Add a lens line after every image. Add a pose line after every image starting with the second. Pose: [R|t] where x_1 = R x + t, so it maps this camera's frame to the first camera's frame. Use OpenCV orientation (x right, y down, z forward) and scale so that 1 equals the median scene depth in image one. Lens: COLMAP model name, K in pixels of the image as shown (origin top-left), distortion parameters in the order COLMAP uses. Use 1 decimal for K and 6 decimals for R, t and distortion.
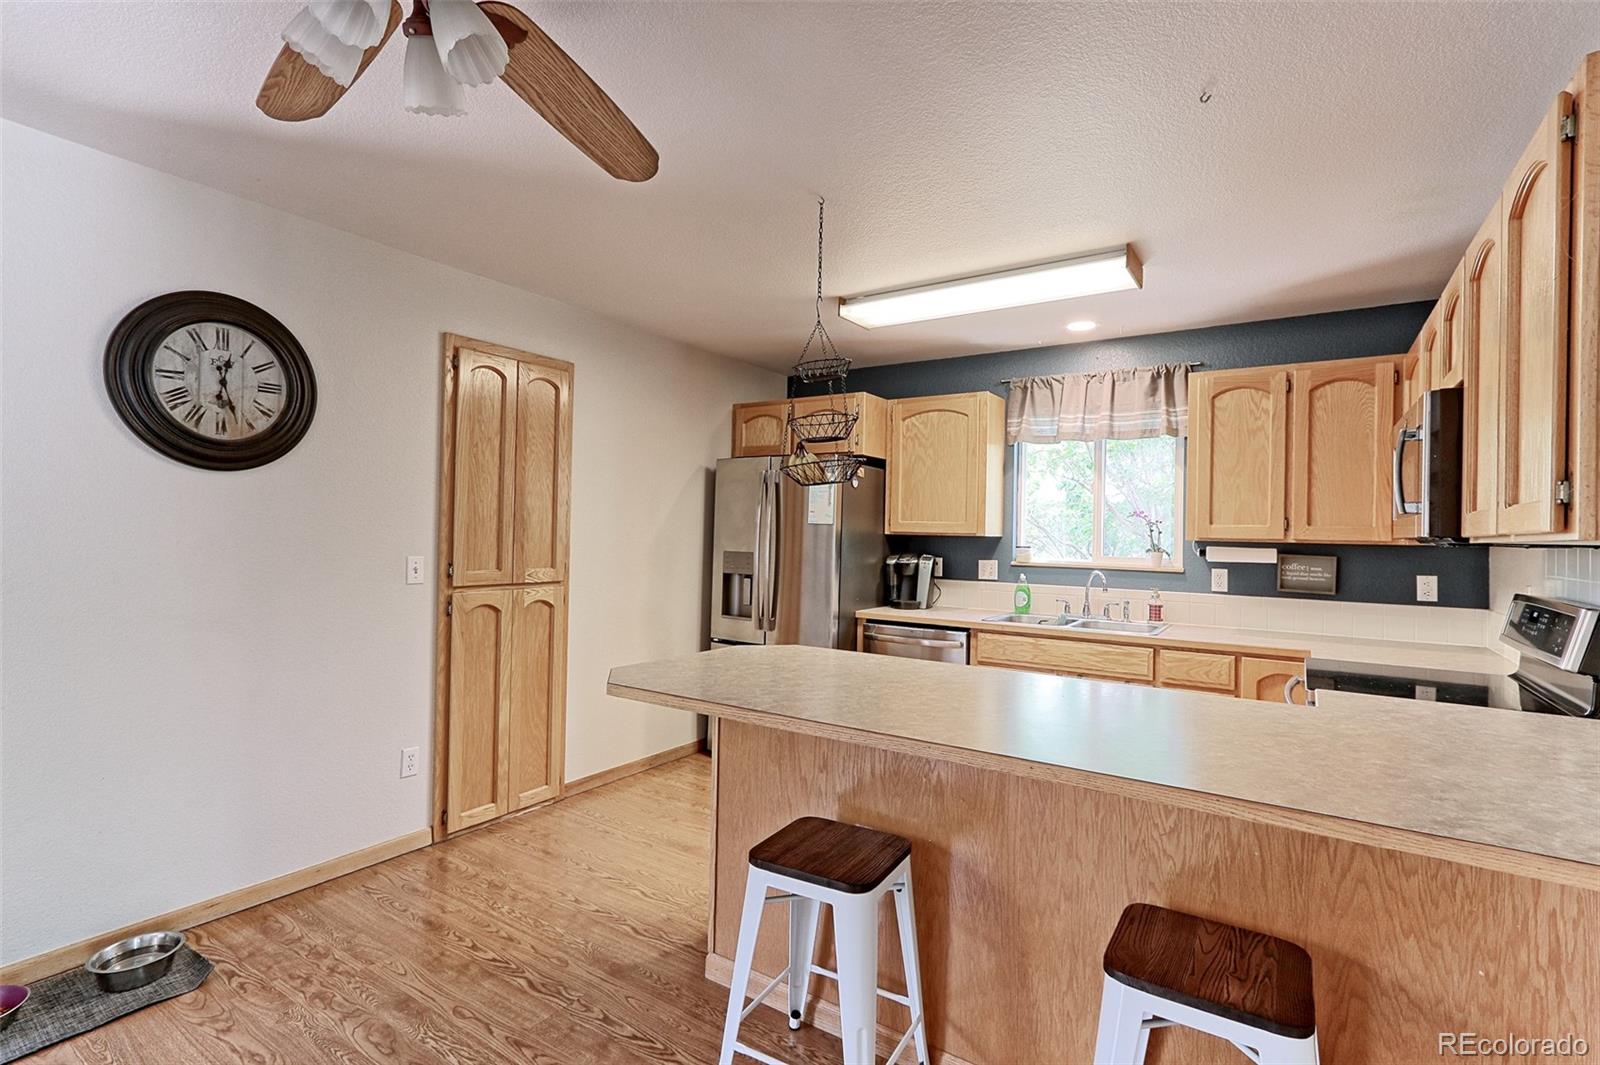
lens RADIAL K [[755.6, 0, 808.3], [0, 755.6, 530.1], [0, 0, 1]] dist [0.000315, -0.000263]
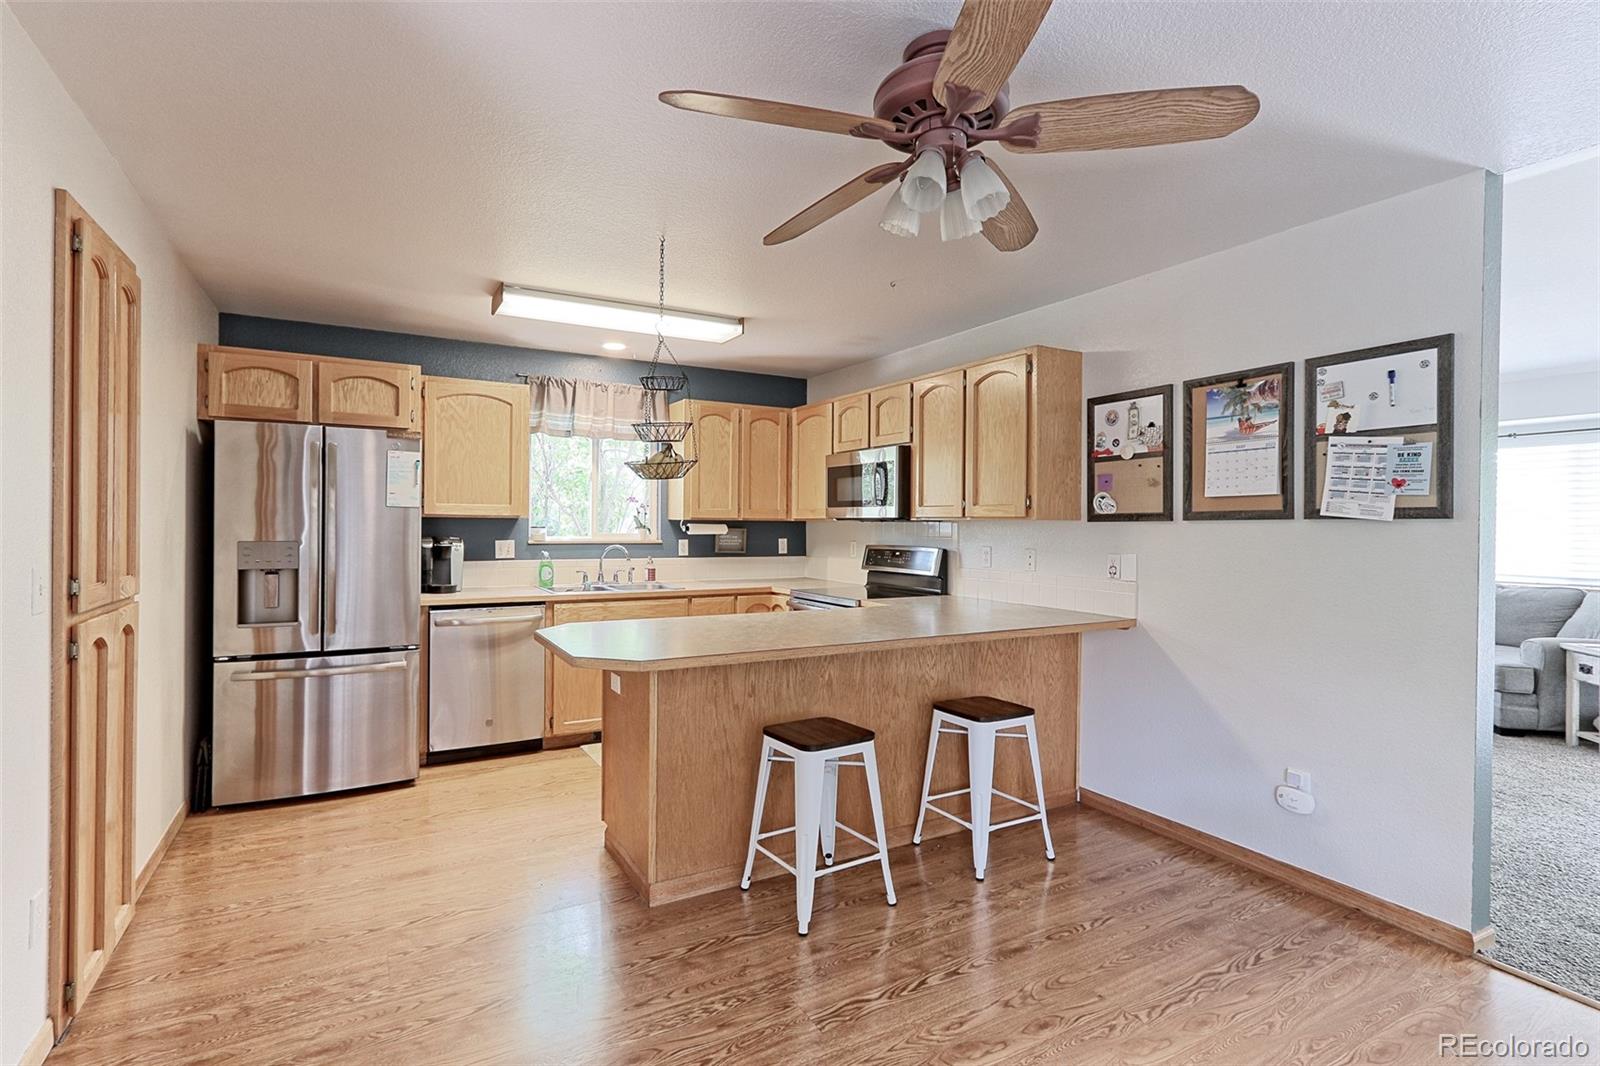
lens RADIAL K [[755.6, 0, 805.5], [0, 755.6, 528.6], [0, 0, 1]] dist [0.000315, -0.000263]
pose [[0.451070, -0.024223, 0.892160, -0.587638], [-0.004811, 0.999551, 0.029571, -0.011505], [-0.892476, -0.017631, 0.450751, 0.157236]]
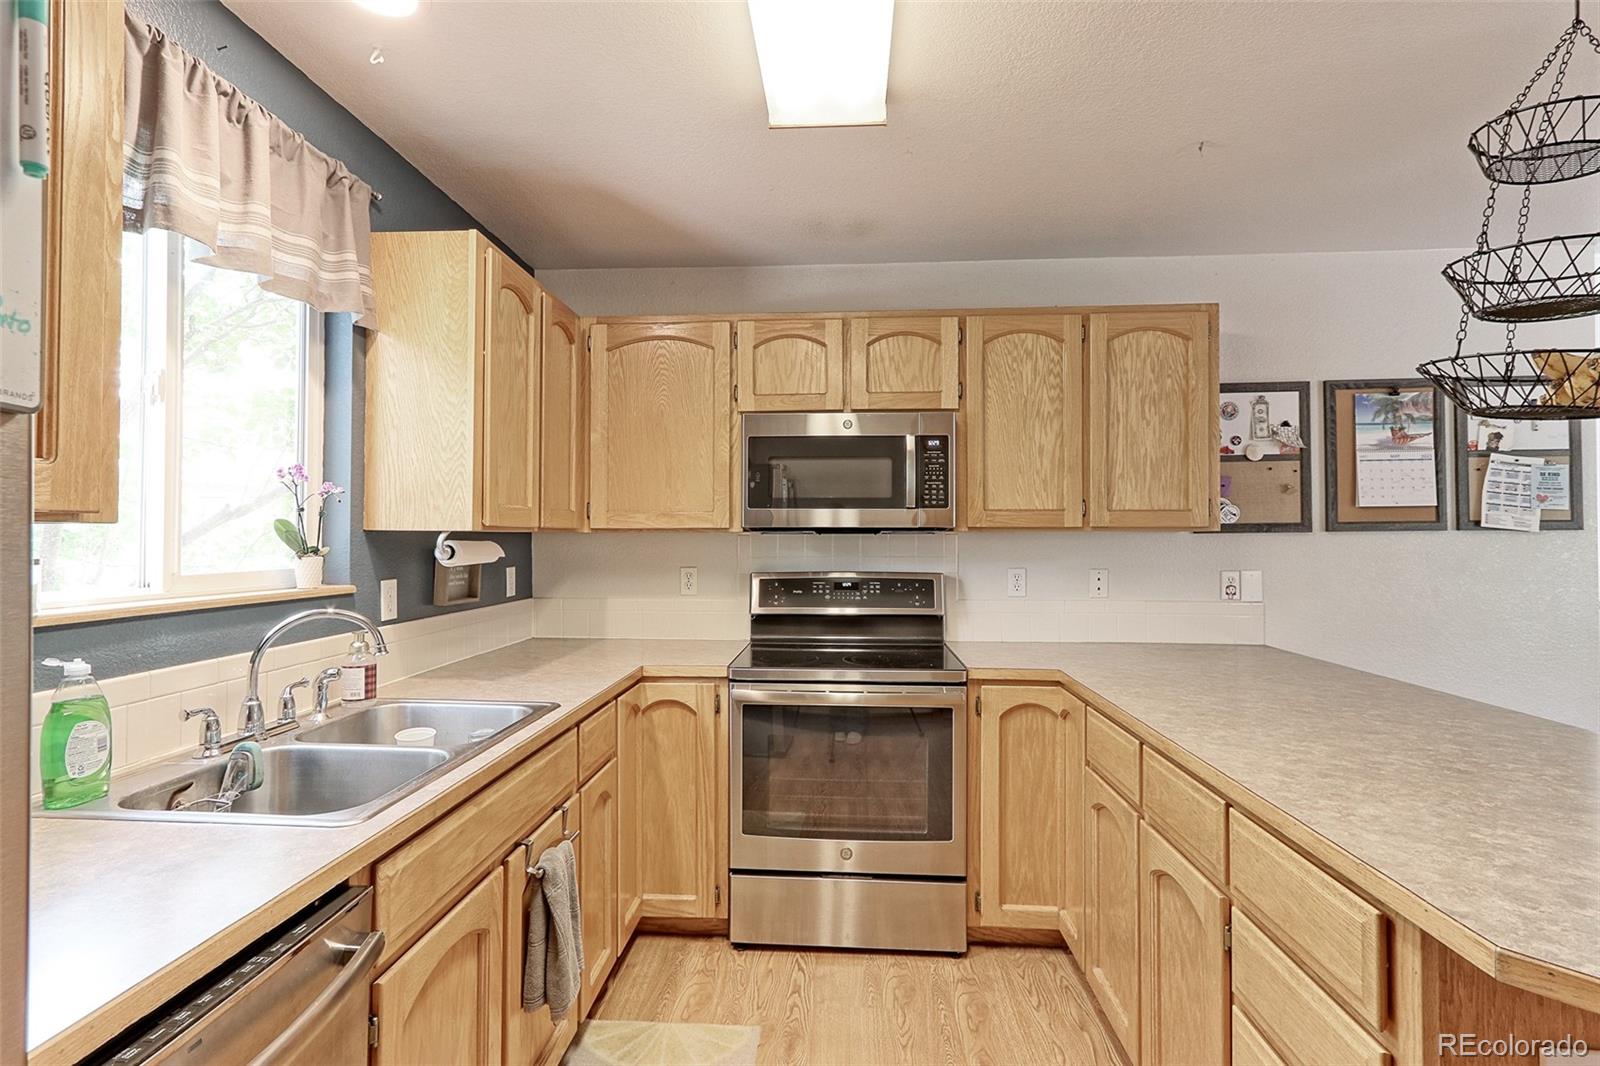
lens RADIAL K [[755.6, 0, 801.3], [0, 755.6, 531.3], [0, 0, 1]] dist [0.000315, -0.000263]
pose [[-0.482322, -0.011841, 0.875914, -0.089524], [-0.017456, 0.999840, 0.003904, 0.007638], [-0.875820, -0.013407, -0.482452, 0.969590]]
